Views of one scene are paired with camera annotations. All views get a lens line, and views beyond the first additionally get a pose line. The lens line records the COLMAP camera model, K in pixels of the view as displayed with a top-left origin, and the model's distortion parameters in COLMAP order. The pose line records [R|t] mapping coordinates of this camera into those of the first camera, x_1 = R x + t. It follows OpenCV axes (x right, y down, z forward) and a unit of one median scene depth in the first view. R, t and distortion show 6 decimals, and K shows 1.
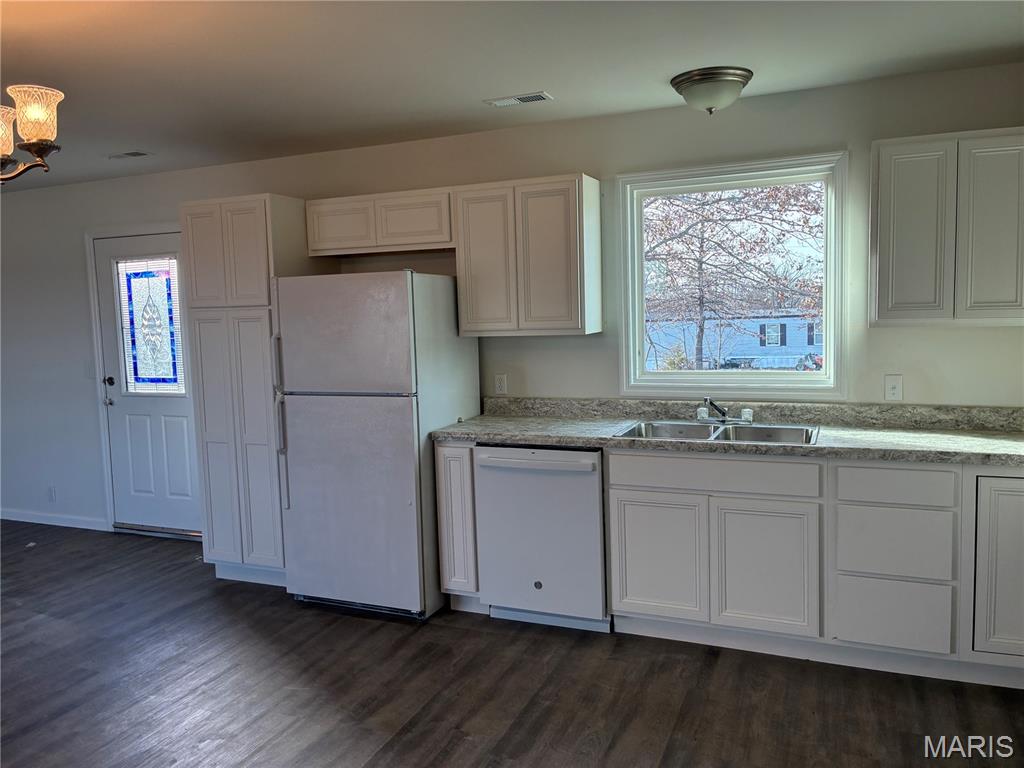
lens RADIAL K [[773.5, 0, 509.7], [0, 773.5, 377.3], [0, 0, 1]] dist [0.059029, -0.083319]
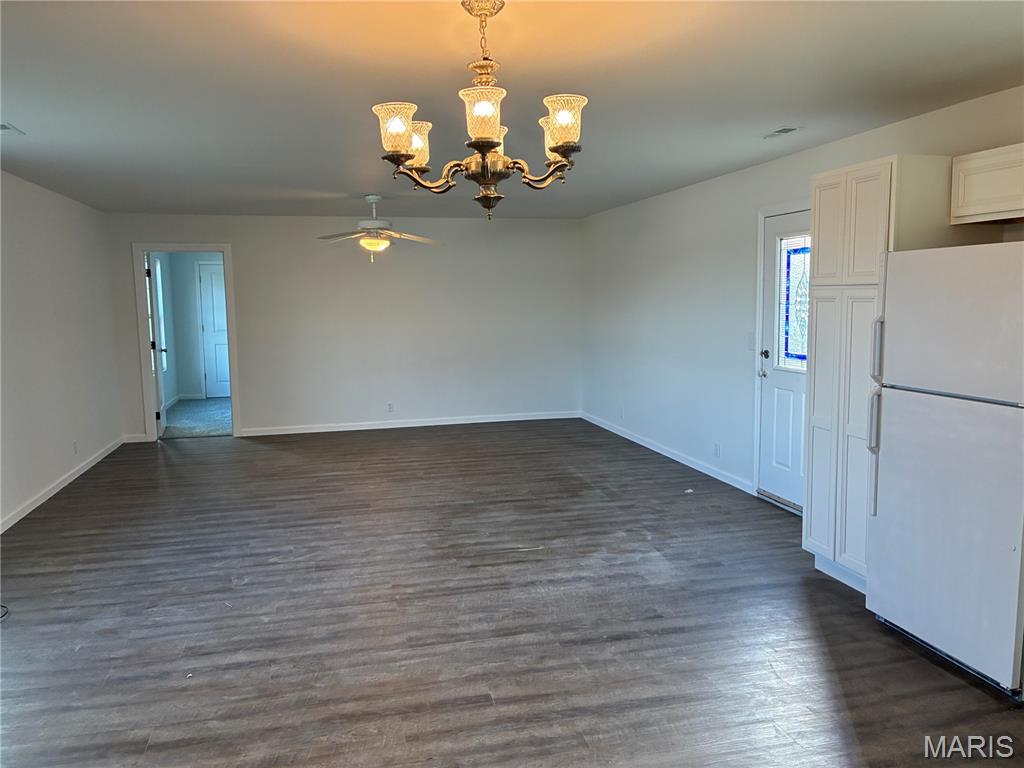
lens RADIAL K [[773.5, 0, 509.7], [0, 773.5, 377.3], [0, 0, 1]] dist [0.059029, -0.083319]
pose [[0.602908, 0.104940, -0.790879, 0.131456], [-0.075727, 0.994363, 0.074211, -0.018647], [0.794208, 0.015148, 0.607457, 0.115020]]
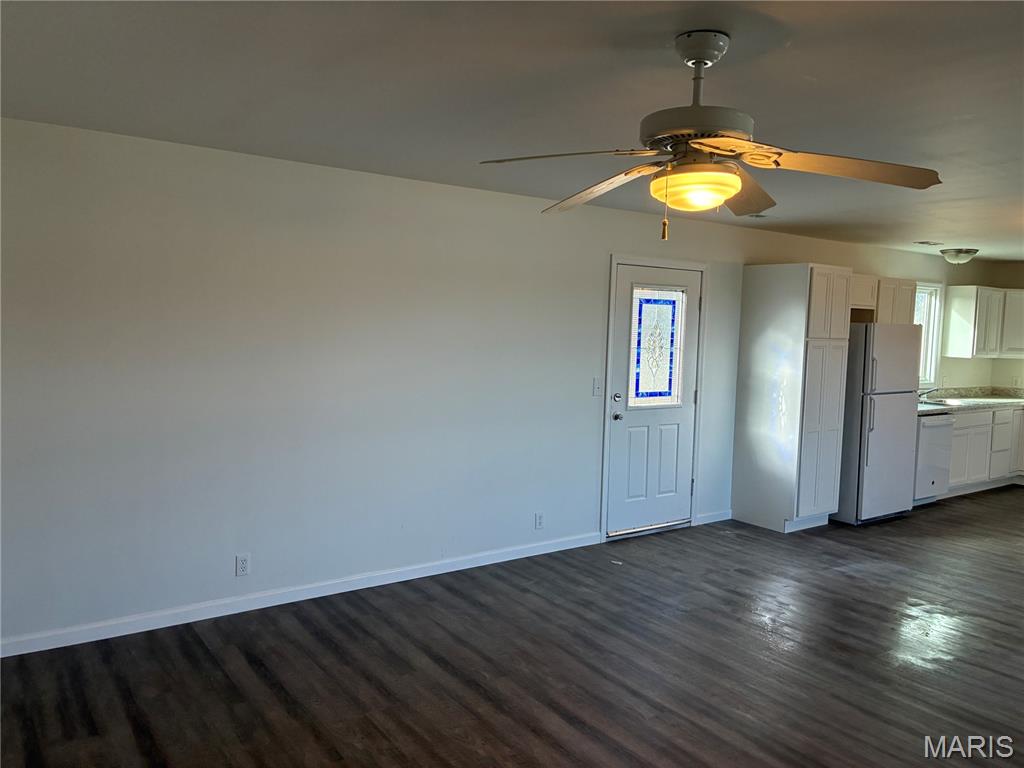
lens RADIAL K [[773.5, 0, 509.7], [0, 773.5, 377.3], [0, 0, 1]] dist [0.059029, -0.083319]
pose [[0.519350, -0.012253, 0.854474, -1.796701], [0.033821, 0.999409, -0.006226, -0.025029], [-0.853892, 0.032133, 0.519457, 0.694932]]
